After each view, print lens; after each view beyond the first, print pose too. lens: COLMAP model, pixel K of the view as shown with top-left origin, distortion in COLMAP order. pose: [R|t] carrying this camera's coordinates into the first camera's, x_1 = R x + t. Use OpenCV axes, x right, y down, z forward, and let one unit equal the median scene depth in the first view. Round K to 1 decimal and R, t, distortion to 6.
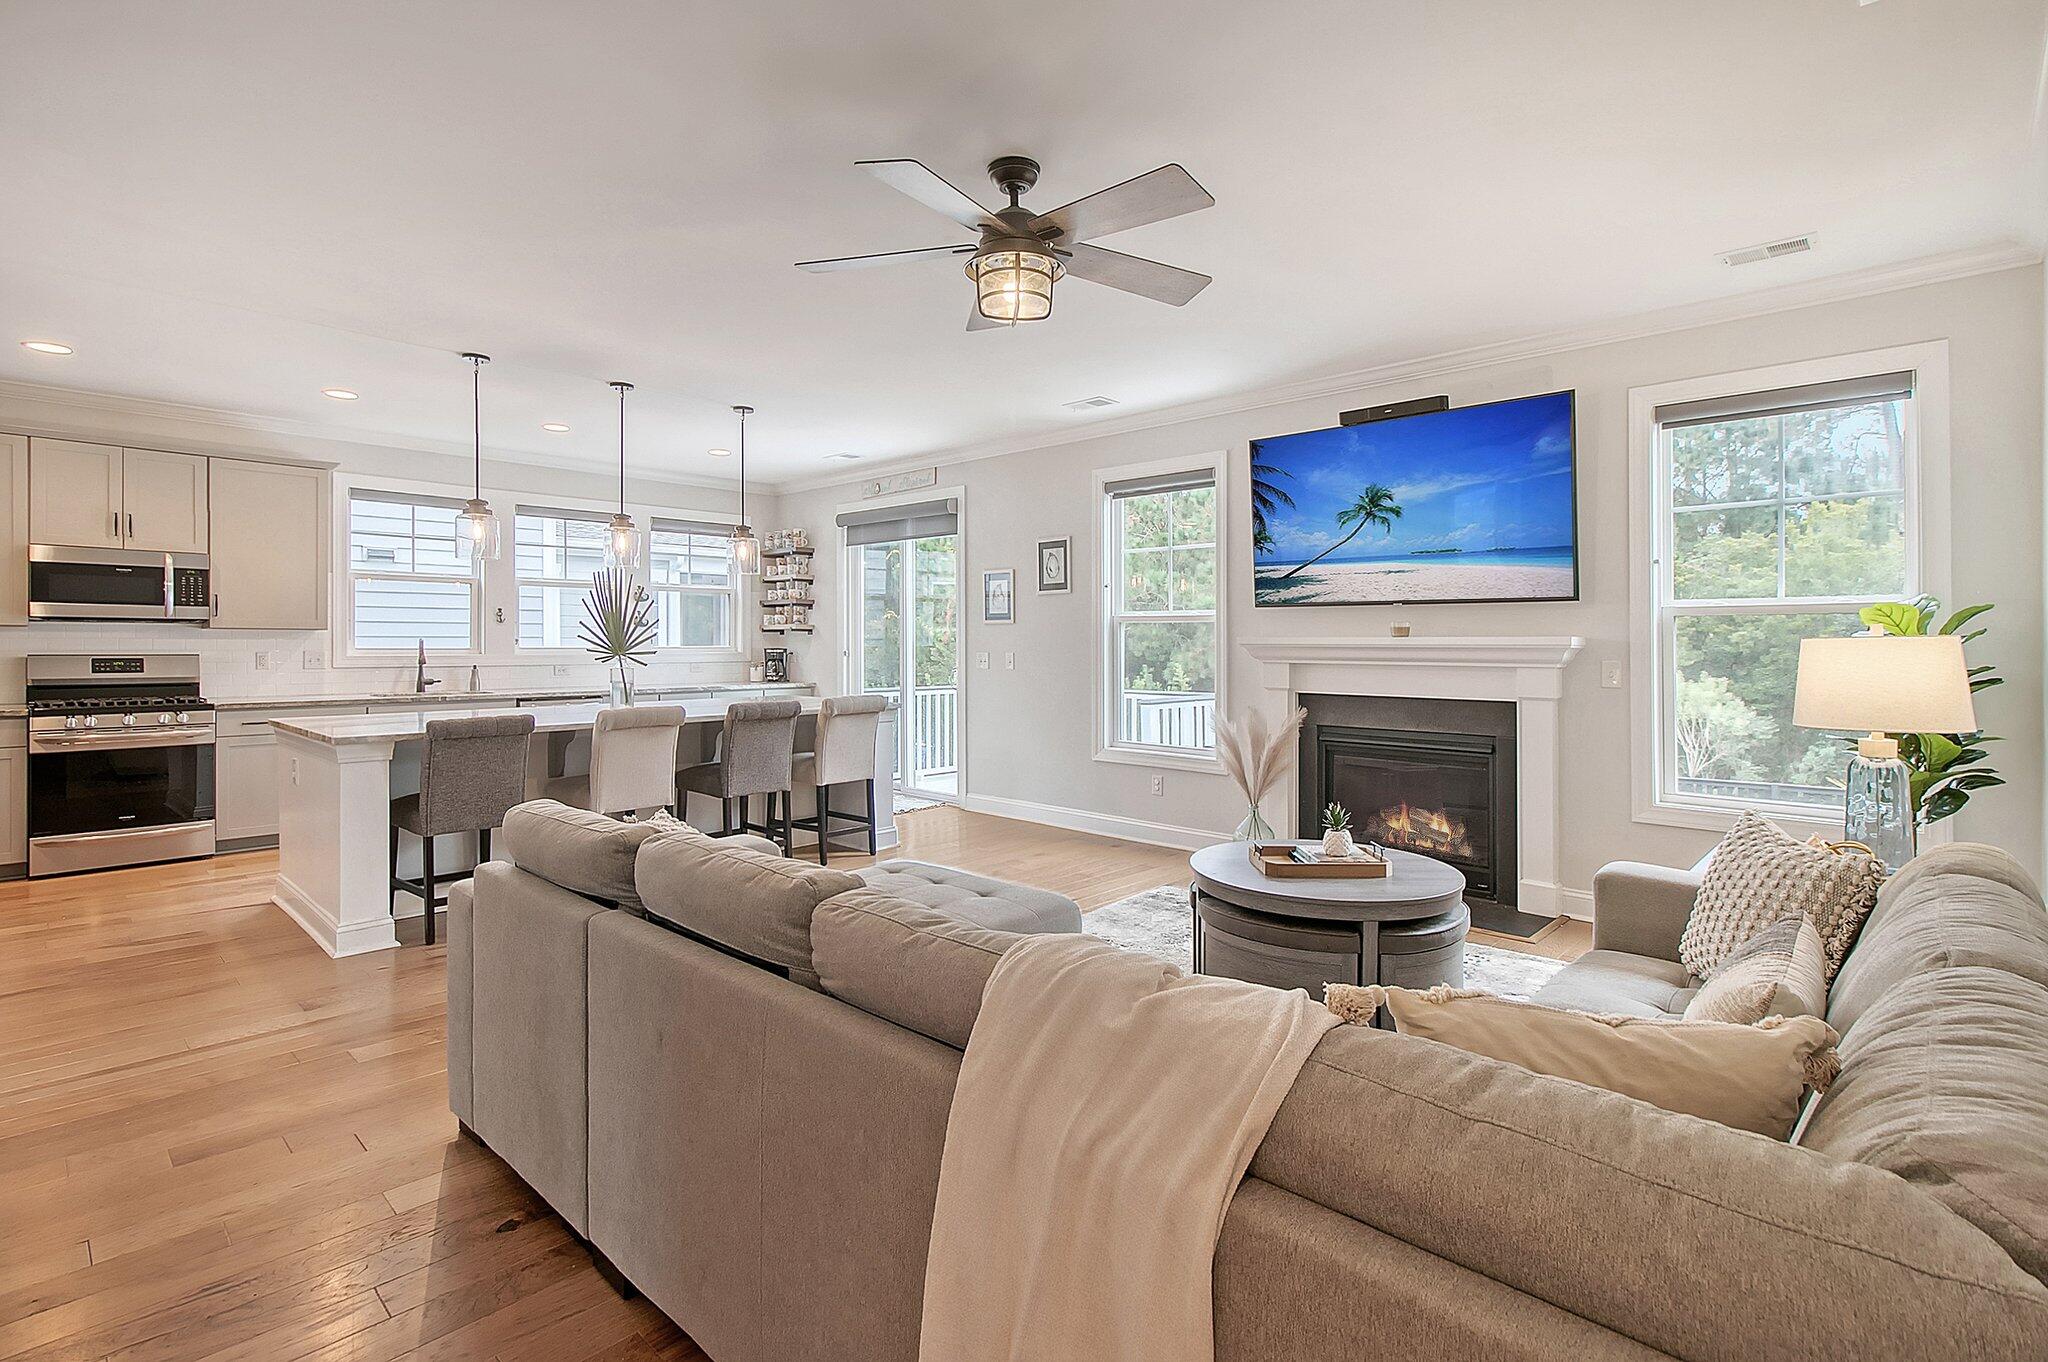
lens RADIAL K [[1008.5, 0, 994.1], [0, 1008.5, 650.2], [0, 0, 1]] dist [0.015569, -0.000107]
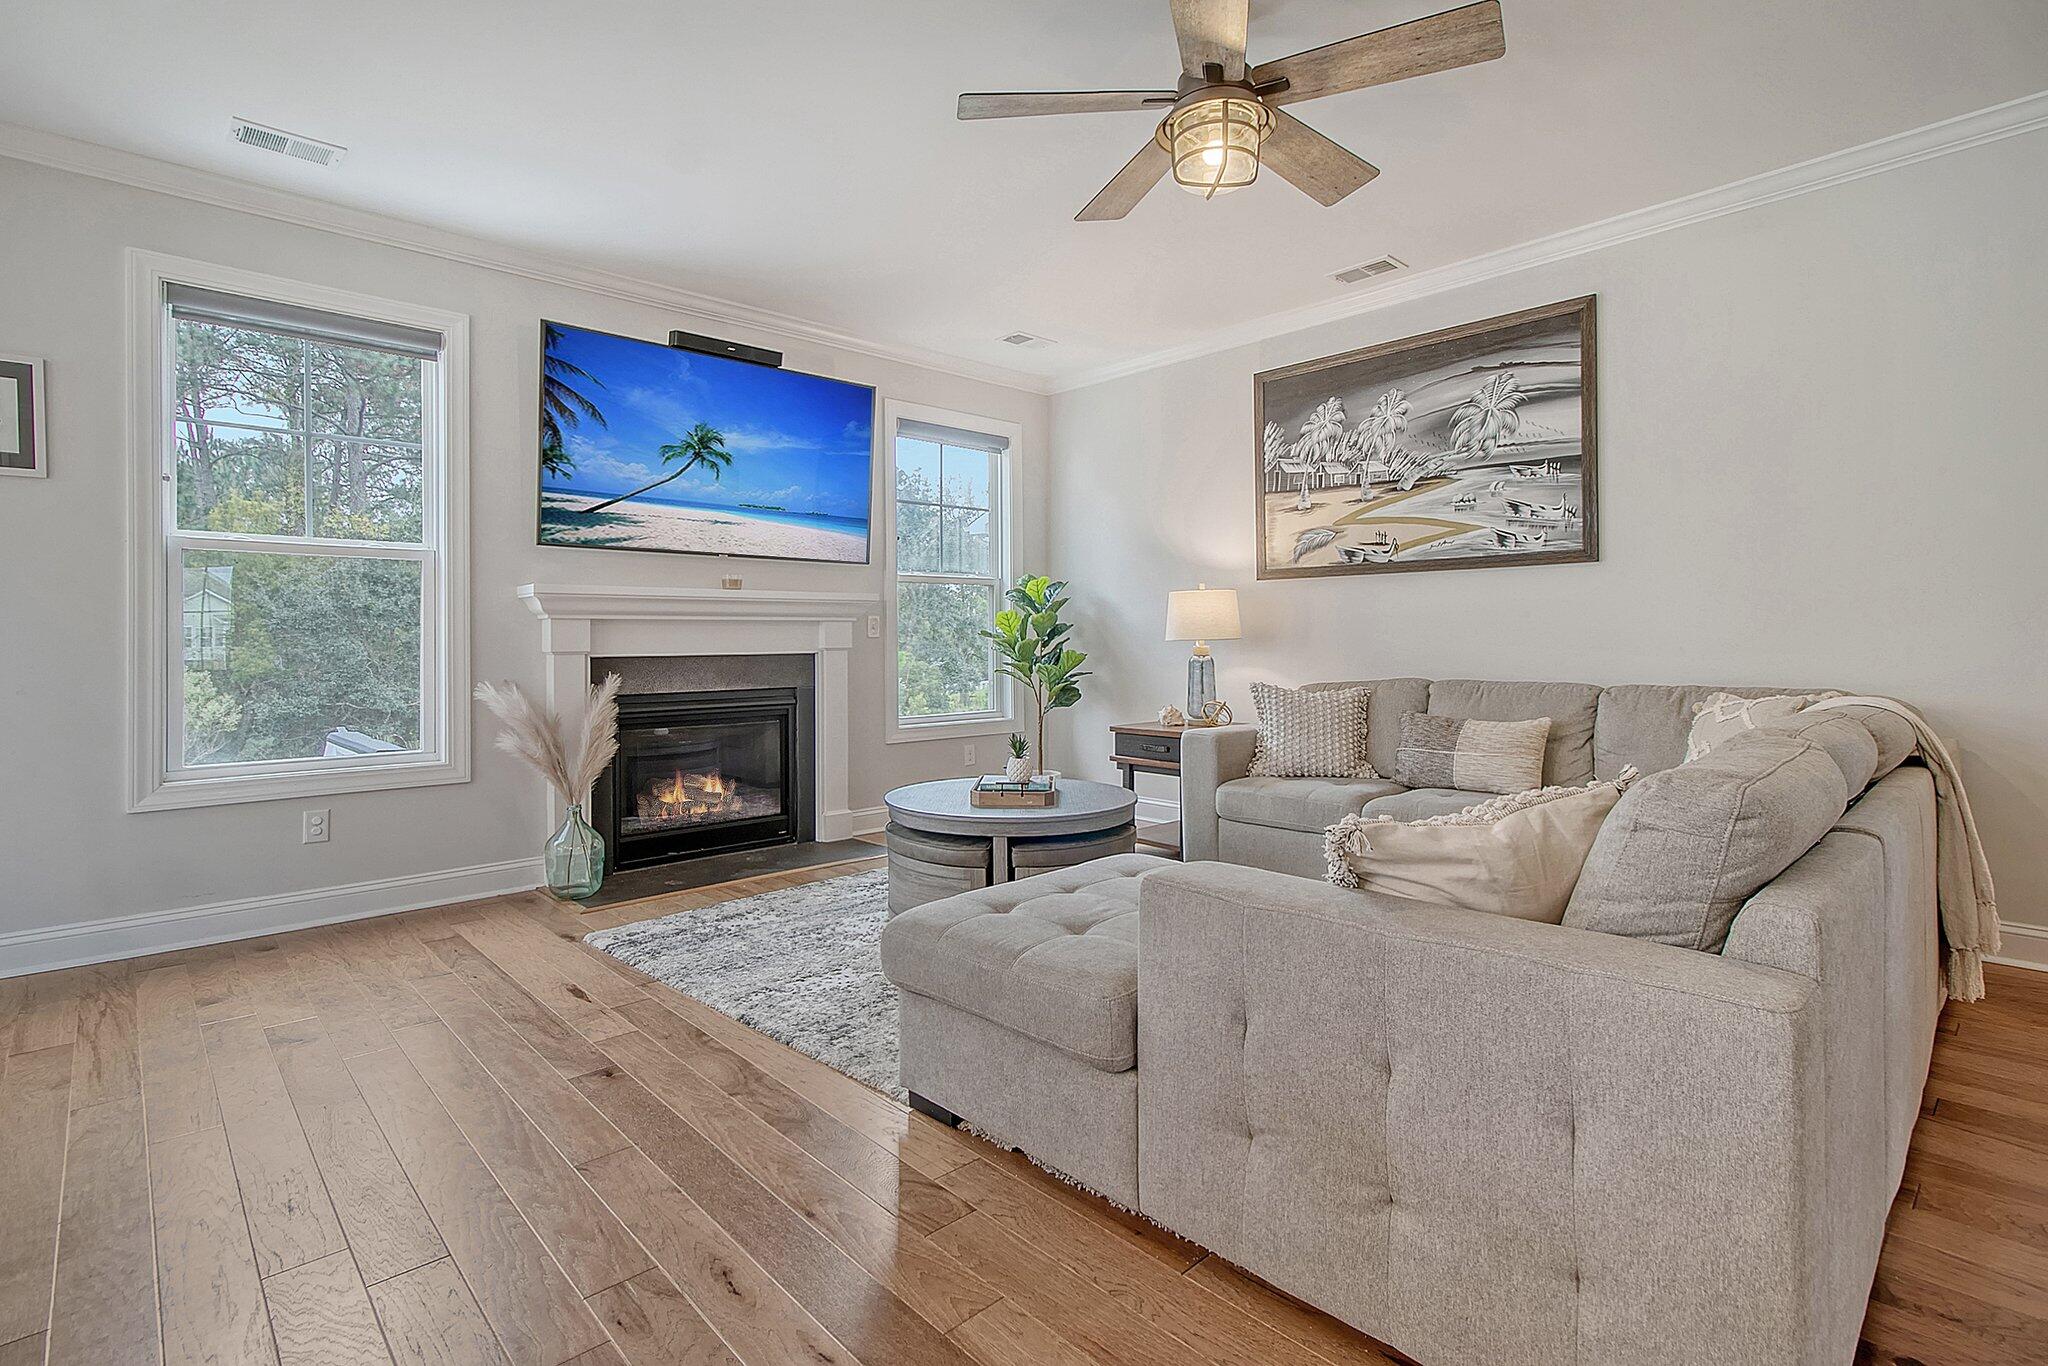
lens RADIAL K [[982.6, 0, 1019.1], [0, 982.6, 647.7], [0, 0, 1]] dist [0.004513, 0.000646]
pose [[0.030393, -0.012400, 0.999461, -0.422634], [0.017815, 0.999771, 0.011862, 0.027888], [-0.999379, 0.017445, 0.030607, 0.574504]]
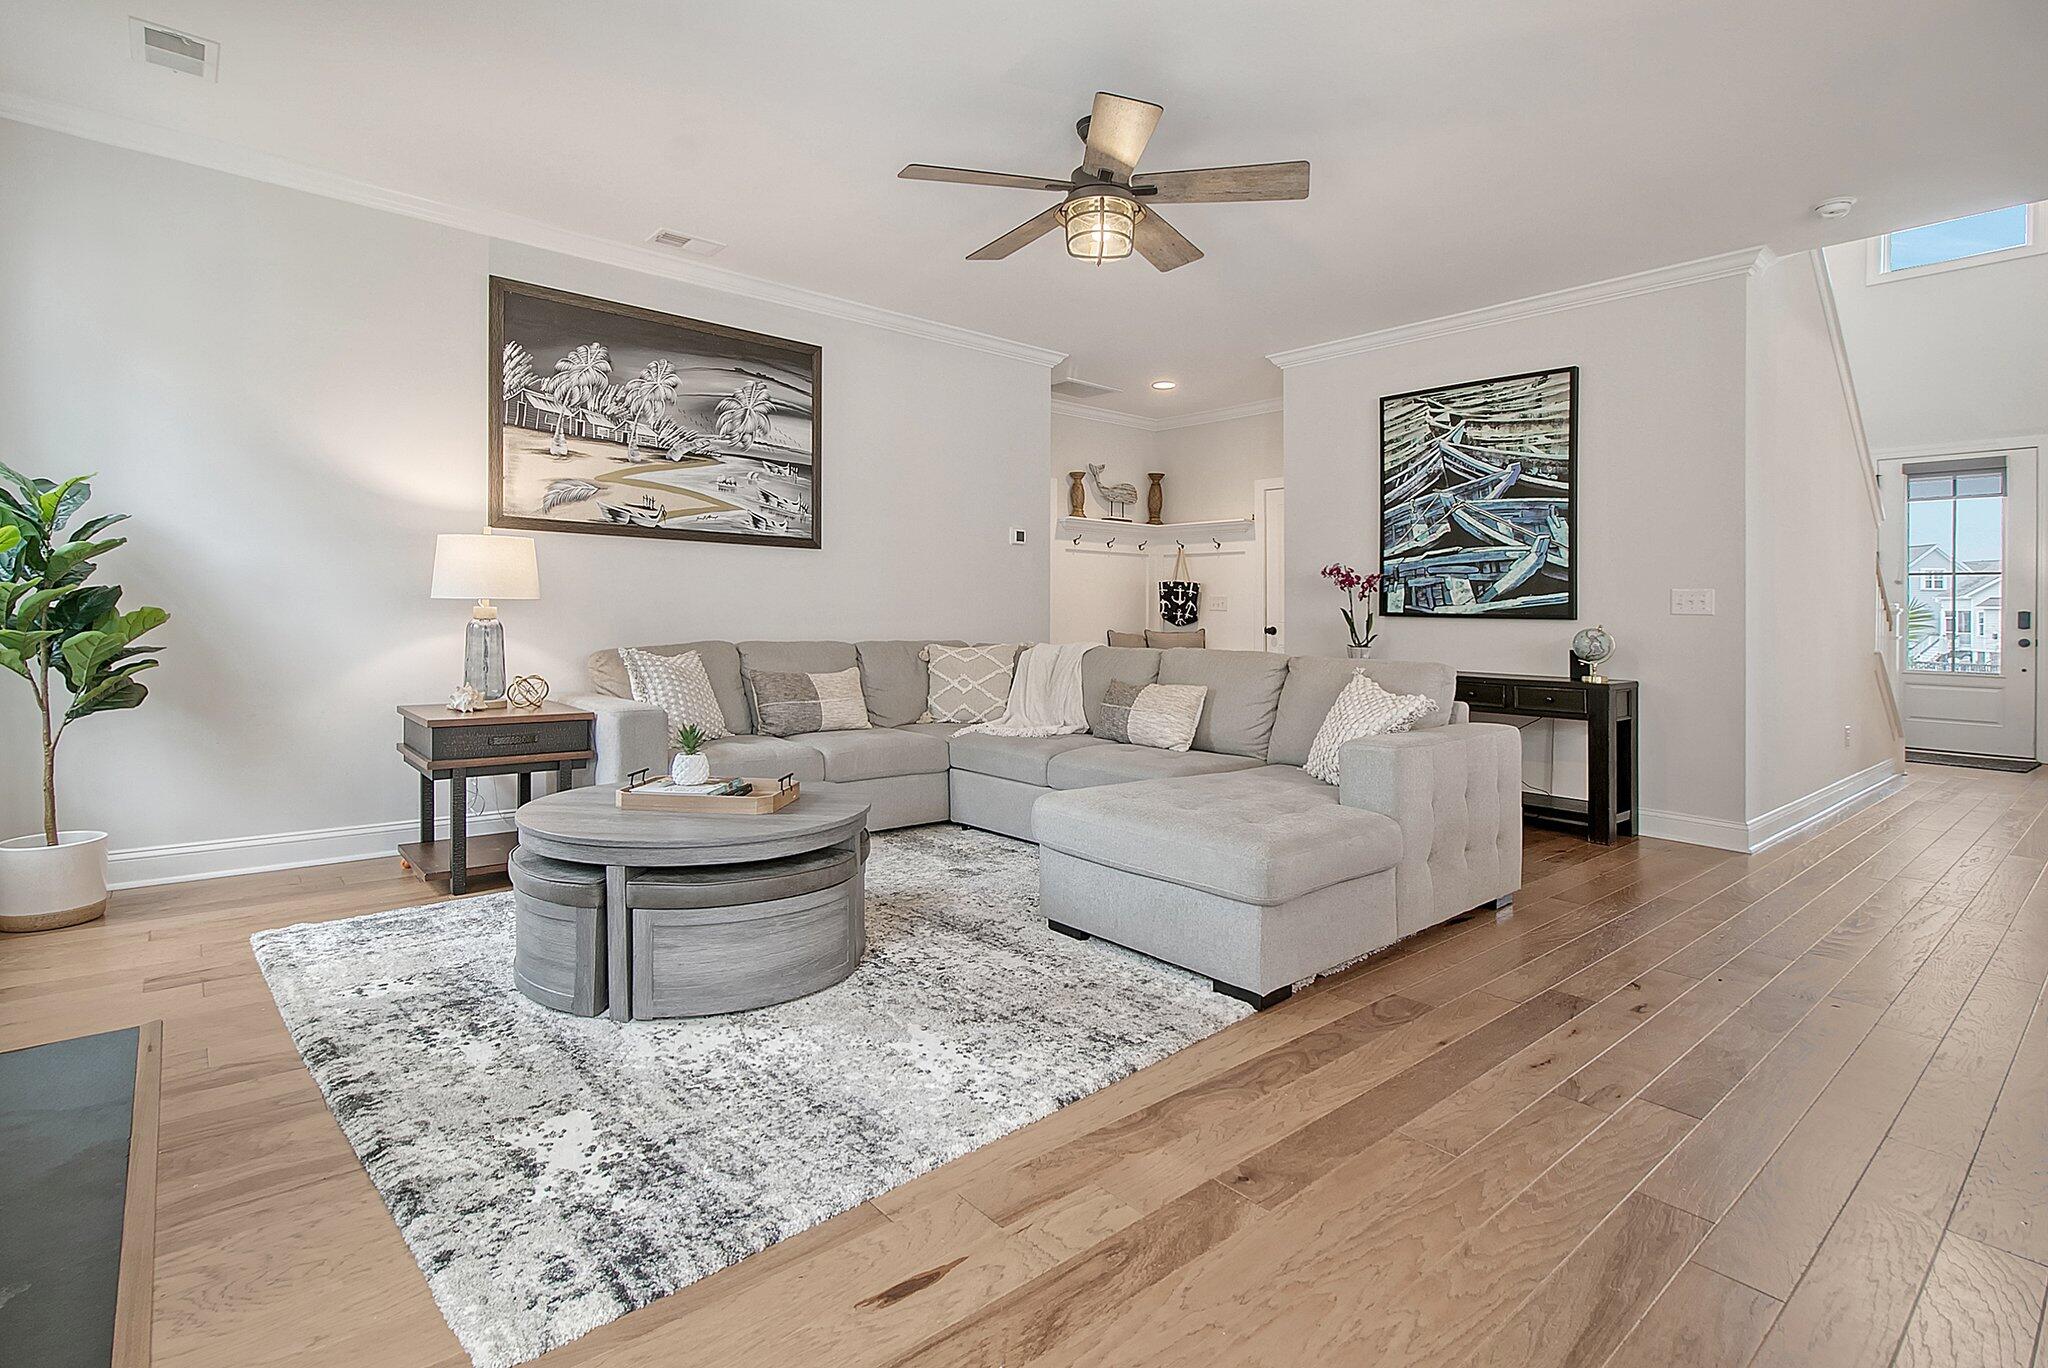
lens RADIAL K [[988.4, 0, 987.1], [0, 988.4, 595.2], [0, 0, 1]] dist [0.000572, 0.000219]
pose [[-0.996285, -0.018976, 0.084006, 0.013390], [-0.019878, 0.999753, -0.009904, 0.031311], [-0.083798, -0.011537, -0.996416, 1.049236]]
